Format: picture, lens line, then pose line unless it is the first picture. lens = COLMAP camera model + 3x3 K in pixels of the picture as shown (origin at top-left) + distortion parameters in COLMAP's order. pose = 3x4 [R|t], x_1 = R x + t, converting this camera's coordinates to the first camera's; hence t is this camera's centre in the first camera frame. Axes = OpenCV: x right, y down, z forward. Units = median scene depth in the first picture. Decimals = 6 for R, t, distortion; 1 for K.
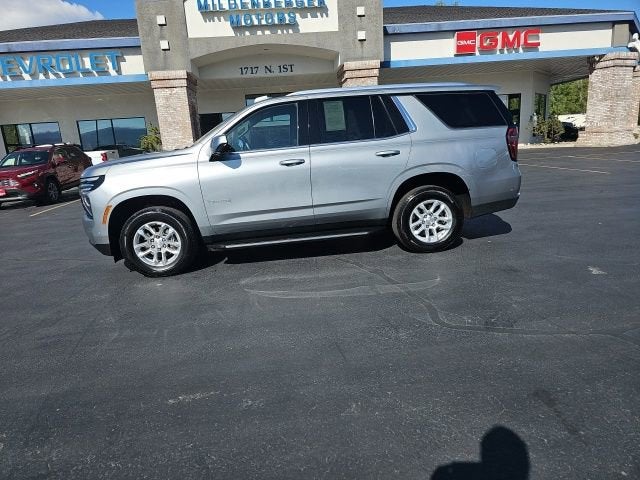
lens RADIAL K [[414.5, 0, 312.0], [0, 414.5, 238.5], [0, 0, 1]] dist [0.055720, -0.044329]
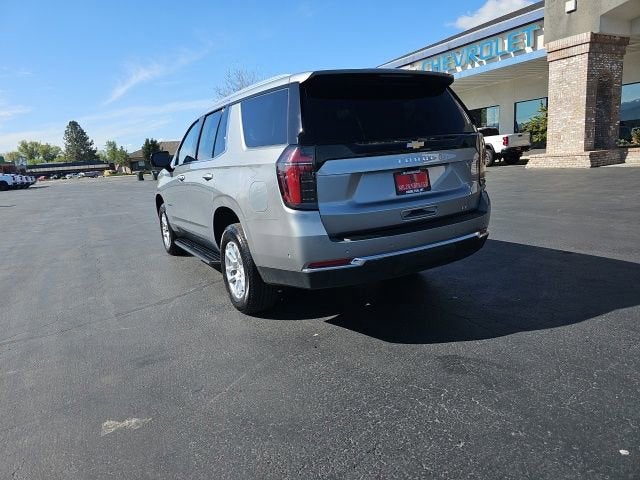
lens RADIAL K [[418.8, 0, 314.2], [0, 418.8, 237.3], [0, 0, 1]] dist [0.056085, -0.048724]
pose [[0.409470, 0.205785, -0.888812, 0.276367], [-0.156944, 0.975594, 0.153574, -0.065421], [0.898723, 0.076610, 0.431773, 0.218774]]
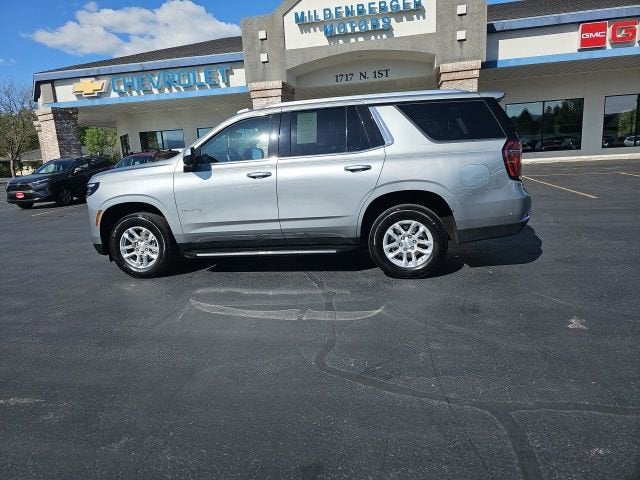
lens RADIAL K [[415.2, 0, 314.0], [0, 415.2, 231.8], [0, 0, 1]] dist [0.060141, -0.048713]
pose [[0.959072, 0.062576, -0.276162, 0.092698], [-0.069309, 0.997487, -0.014679, -0.011068], [0.274550, 0.033218, 0.960999, 0.022438]]
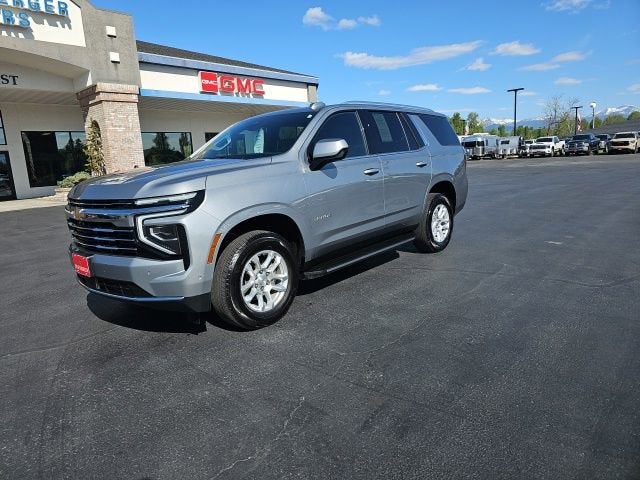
lens RADIAL K [[417.2, 0, 307.1], [0, 417.2, 229.8], [0, 0, 1]] dist [0.053169, -0.046854]
pose [[0.750566, -0.089531, 0.654702, -0.205817], [0.158814, 0.986179, -0.047207, -0.007614], [-0.641427, 0.139408, 0.754411, 0.100274]]
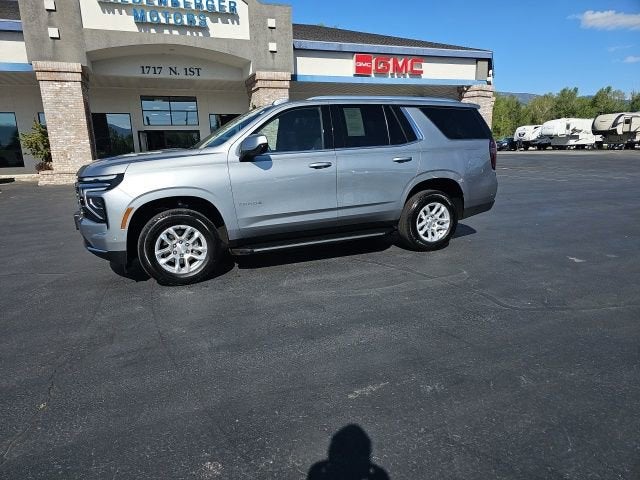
lens RADIAL K [[415.6, 0, 310.9], [0, 415.6, 239.9], [0, 0, 1]] dist [0.056641, -0.044354]
pose [[0.959112, -0.022227, 0.282153, -0.092927], [0.028447, 0.999434, -0.017964, 0.004471], [-0.281594, 0.025256, 0.959201, 0.008816]]
